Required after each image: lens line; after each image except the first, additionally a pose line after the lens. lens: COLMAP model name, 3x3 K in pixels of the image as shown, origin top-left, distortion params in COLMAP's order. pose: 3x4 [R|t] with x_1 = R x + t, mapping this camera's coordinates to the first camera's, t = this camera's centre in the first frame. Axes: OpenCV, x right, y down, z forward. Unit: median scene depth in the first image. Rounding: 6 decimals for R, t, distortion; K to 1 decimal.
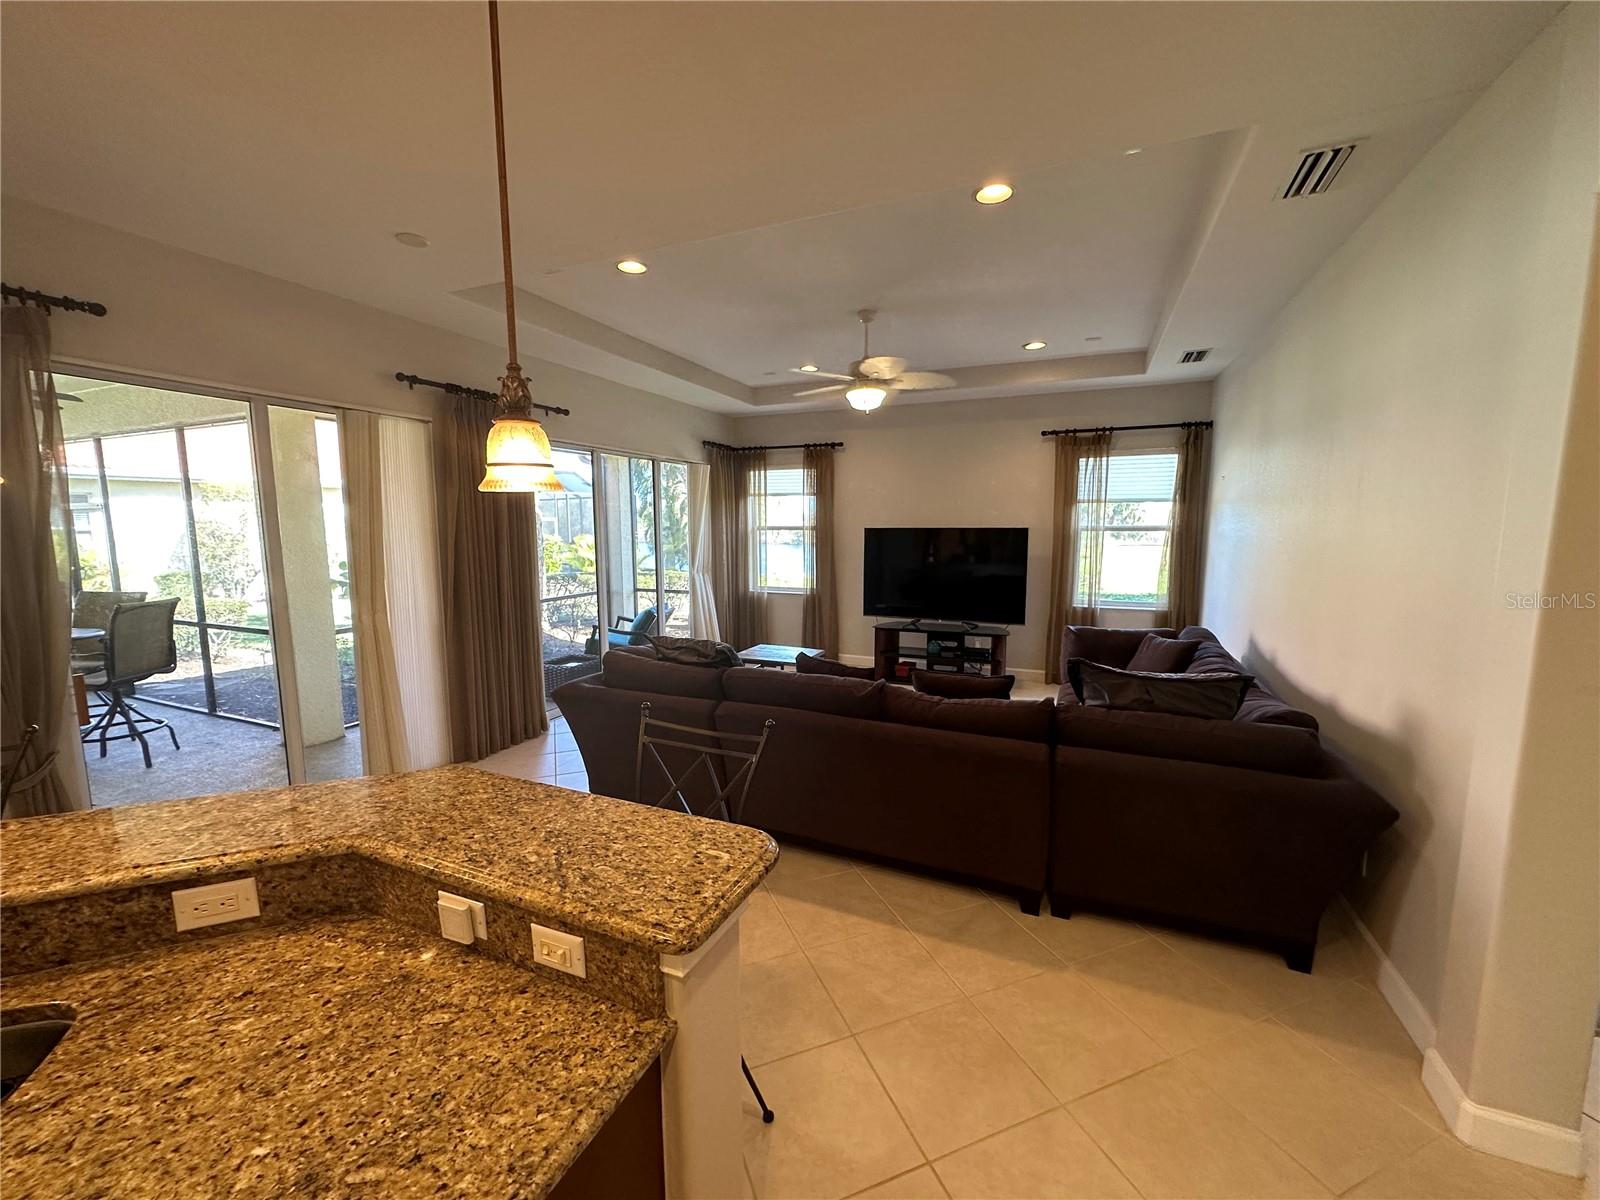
lens RADIAL K [[634.3, 0, 804.2], [0, 634.3, 599.7], [0, 0, 1]] dist [-0.003662, 0.000440]
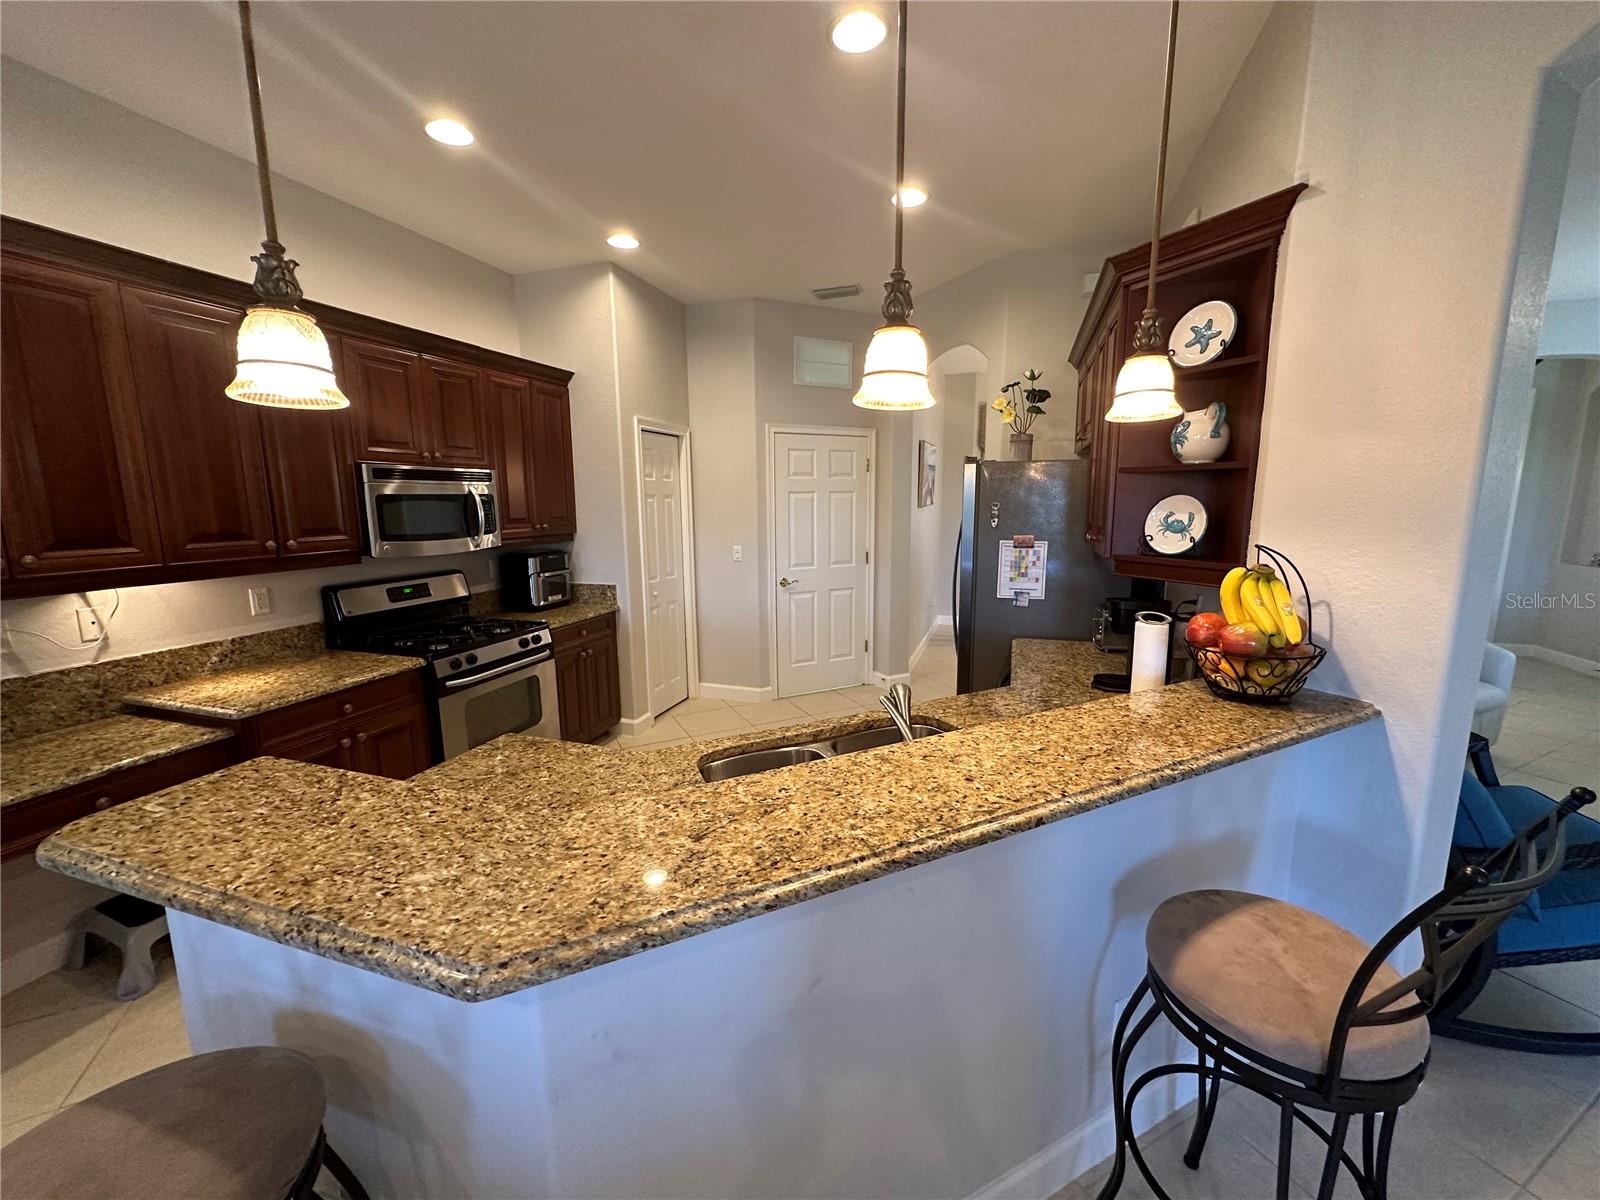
lens RADIAL K [[634.3, 0, 801.8], [0, 634.3, 600.5], [0, 0, 1]] dist [-0.003662, 0.000440]
pose [[-0.996442, 0.024392, -0.080678, -0.195156], [0.001003, 0.960571, 0.278033, -0.028673], [0.084279, 0.276963, -0.957177, 0.361870]]
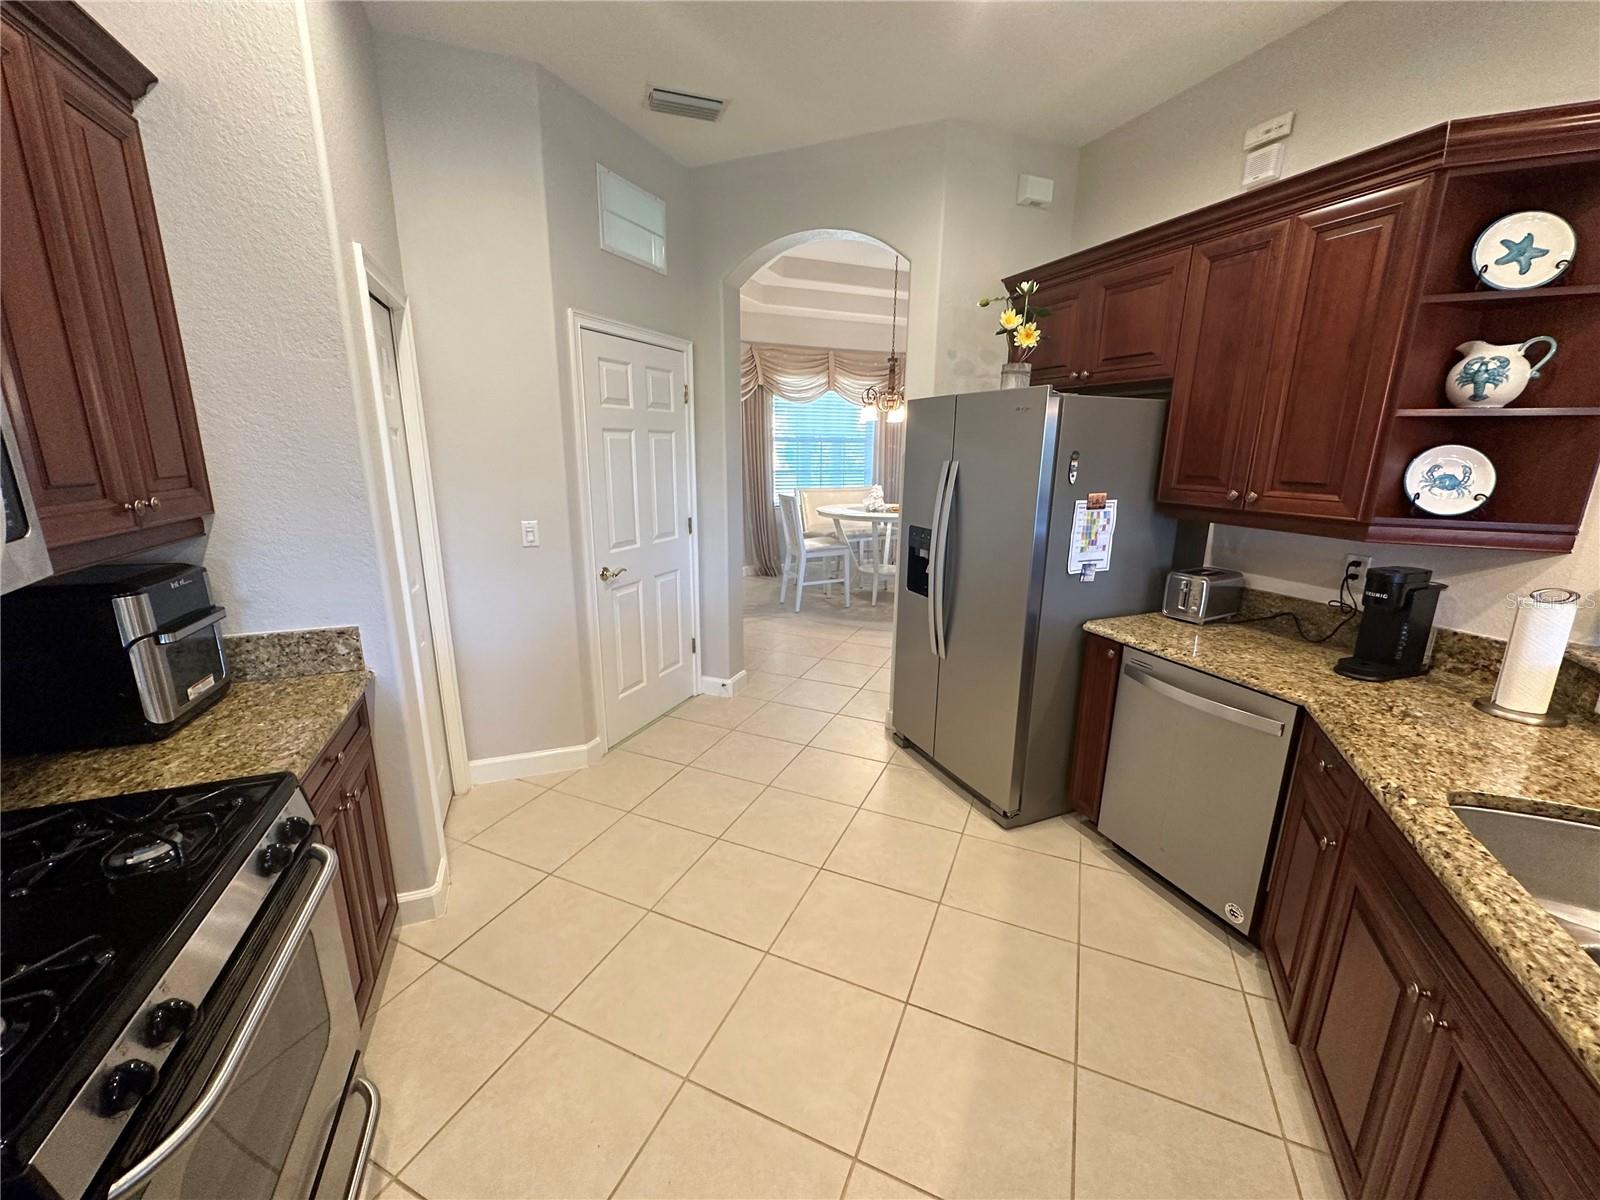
lens RADIAL K [[634.3, 0, 801.1], [0, 634.3, 599.8], [0, 0, 1]] dist [-0.003662, 0.000440]
pose [[-0.712183, 0.162691, -0.682881, 0.000549], [-0.092159, 0.942686, 0.320701, 0.013340], [0.695918, 0.291331, -0.656372, 0.039208]]
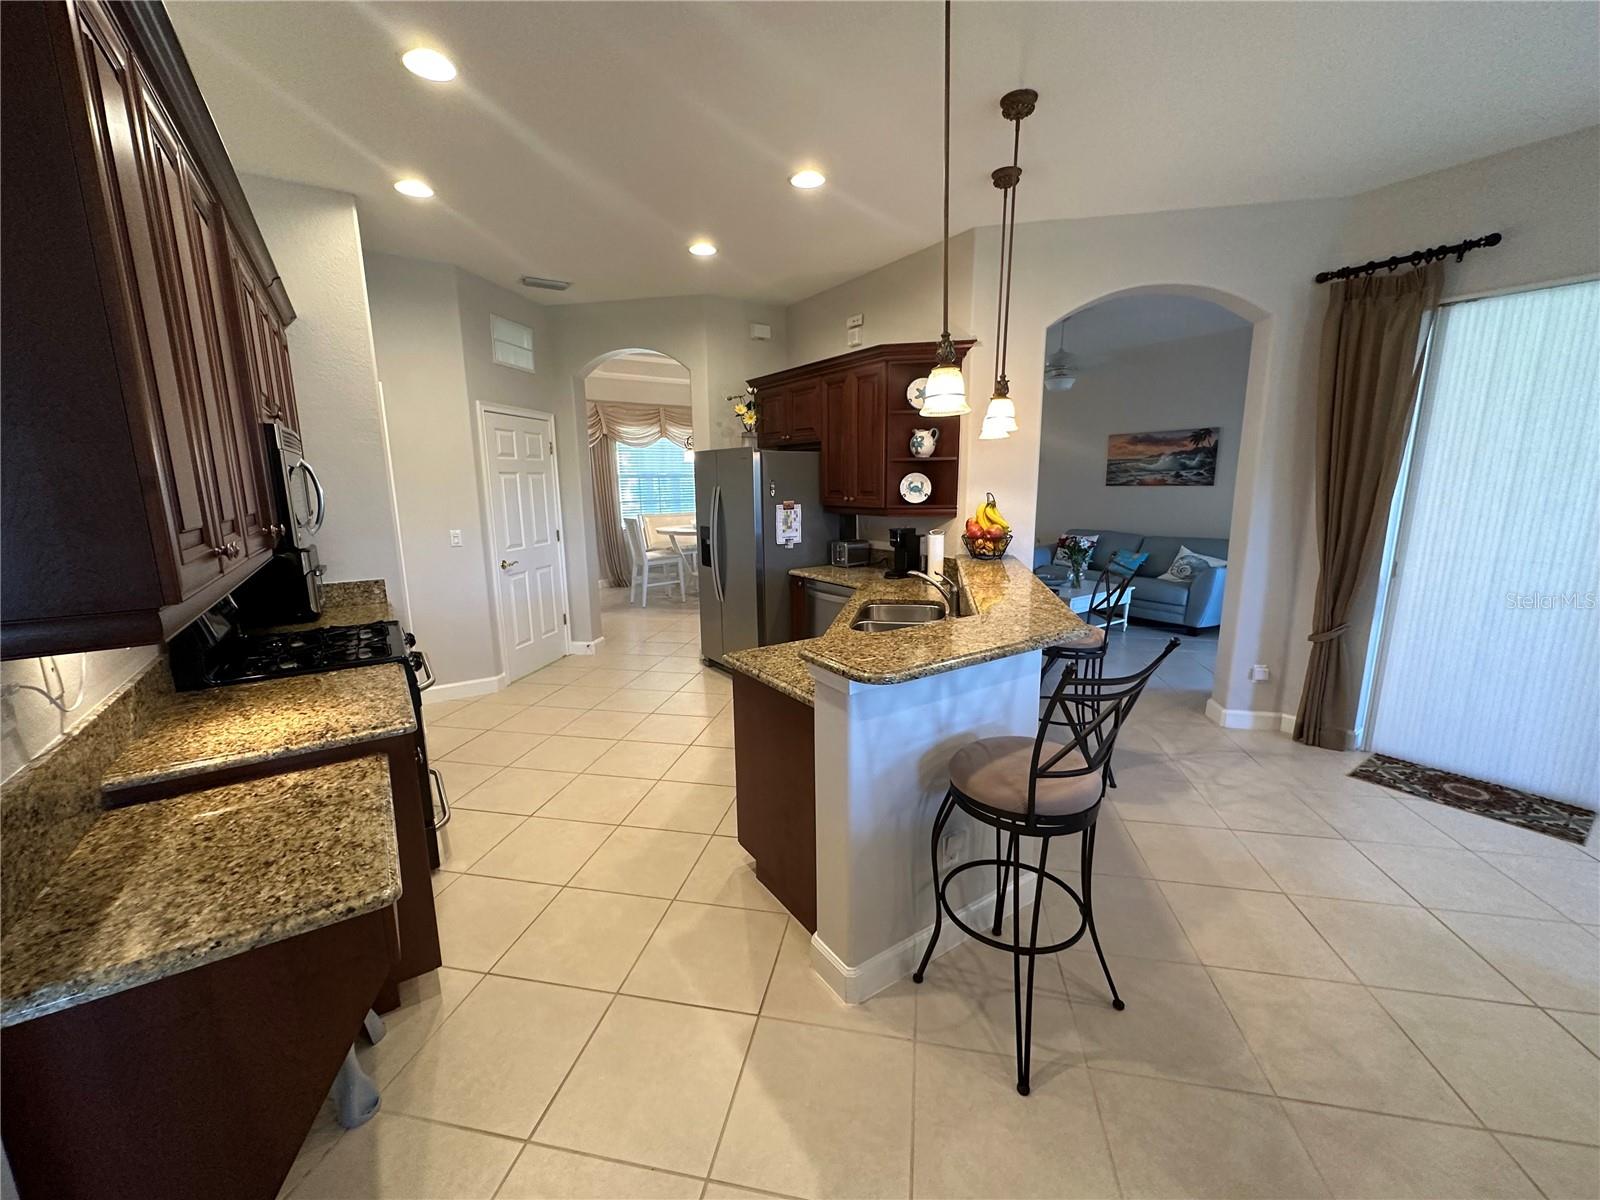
lens RADIAL K [[634.3, 0, 801.6], [0, 634.3, 601.0], [0, 0, 1]] dist [-0.003662, 0.000440]
pose [[-0.539788, 0.166959, -0.825078, 0.218116], [-0.088737, 0.963388, 0.253001, -0.016861], [0.837111, 0.209782, -0.505209, 0.304584]]
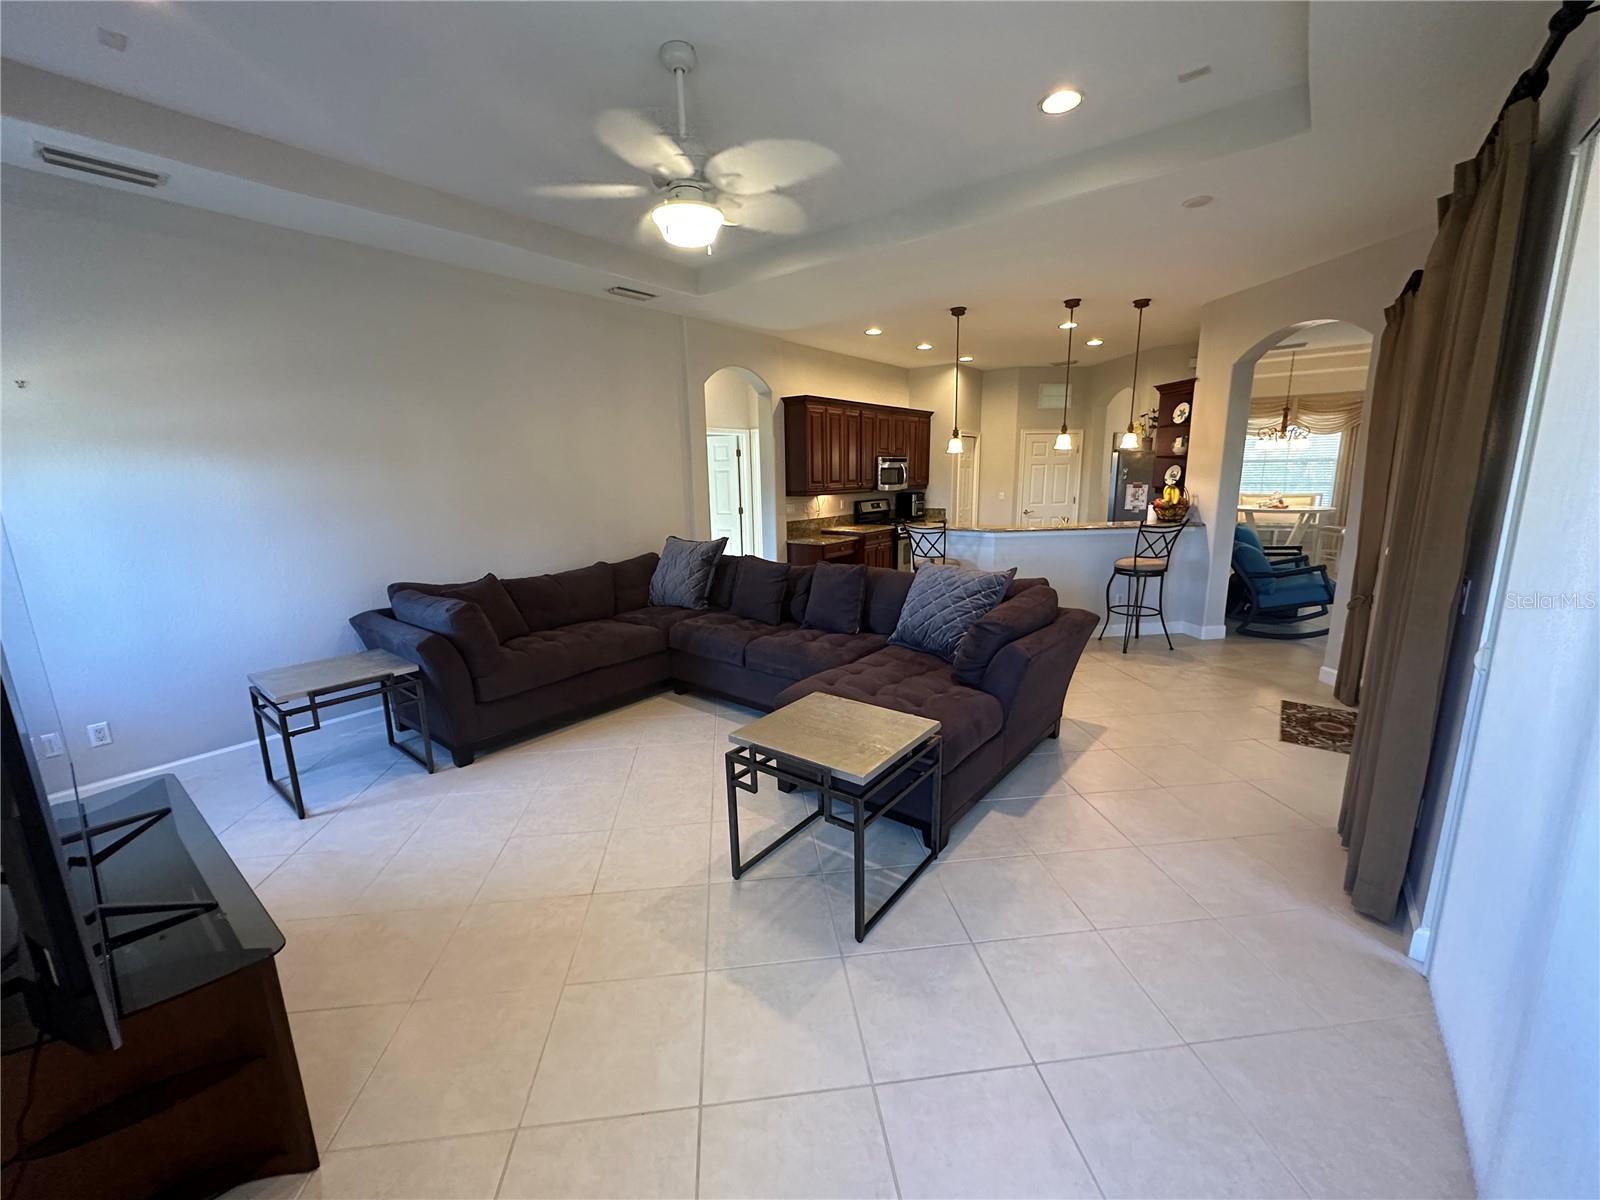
lens RADIAL K [[634.3, 0, 806.0], [0, 634.3, 600.8], [0, 0, 1]] dist [-0.003662, 0.000440]
pose [[-0.967595, -0.030803, 0.250620, -0.114051], [0.050546, 0.948815, 0.311762, -0.129172], [-0.247395, 0.314327, -0.916512, 1.190030]]
